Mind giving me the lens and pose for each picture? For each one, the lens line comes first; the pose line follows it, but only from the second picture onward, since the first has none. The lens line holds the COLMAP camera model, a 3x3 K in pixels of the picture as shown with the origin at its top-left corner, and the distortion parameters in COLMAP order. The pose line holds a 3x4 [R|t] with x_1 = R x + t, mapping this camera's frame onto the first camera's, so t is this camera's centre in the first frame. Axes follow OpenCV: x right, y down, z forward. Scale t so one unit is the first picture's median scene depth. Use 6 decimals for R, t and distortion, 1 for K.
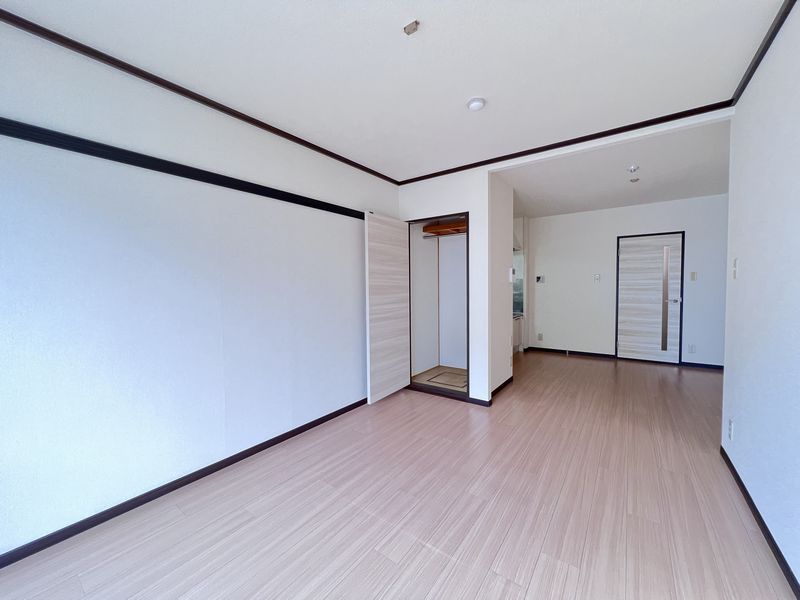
lens RADIAL K [[319.8, 0, 397.0], [0, 319.8, 298.6], [0, 0, 1]] dist [-0.001671, -0.000019]
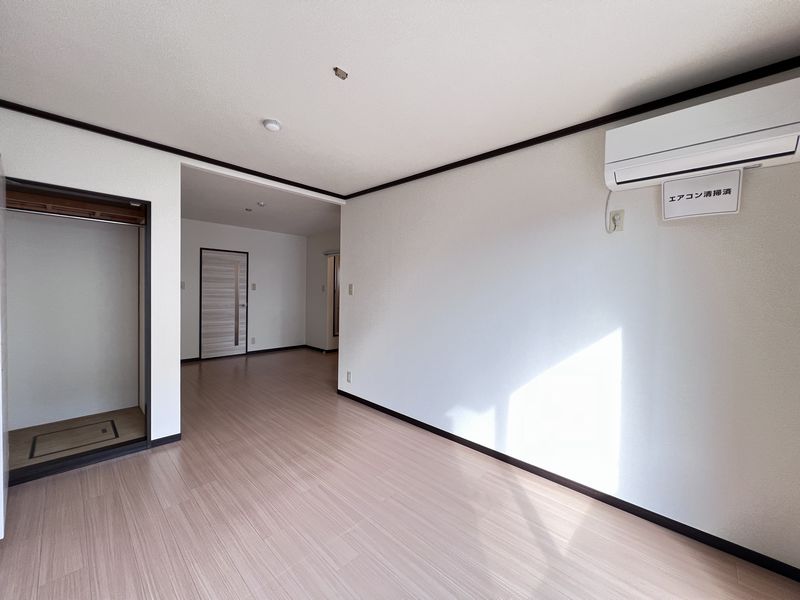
lens RADIAL K [[319.8, 0, 397.0], [0, 319.8, 298.6], [0, 0, 1]] dist [-0.001671, -0.000019]
pose [[0.132125, -0.013557, 0.991140, -0.323636], [0.017349, 0.999785, 0.011362, -0.024174], [-0.991081, 0.015694, 0.132332, 0.214372]]
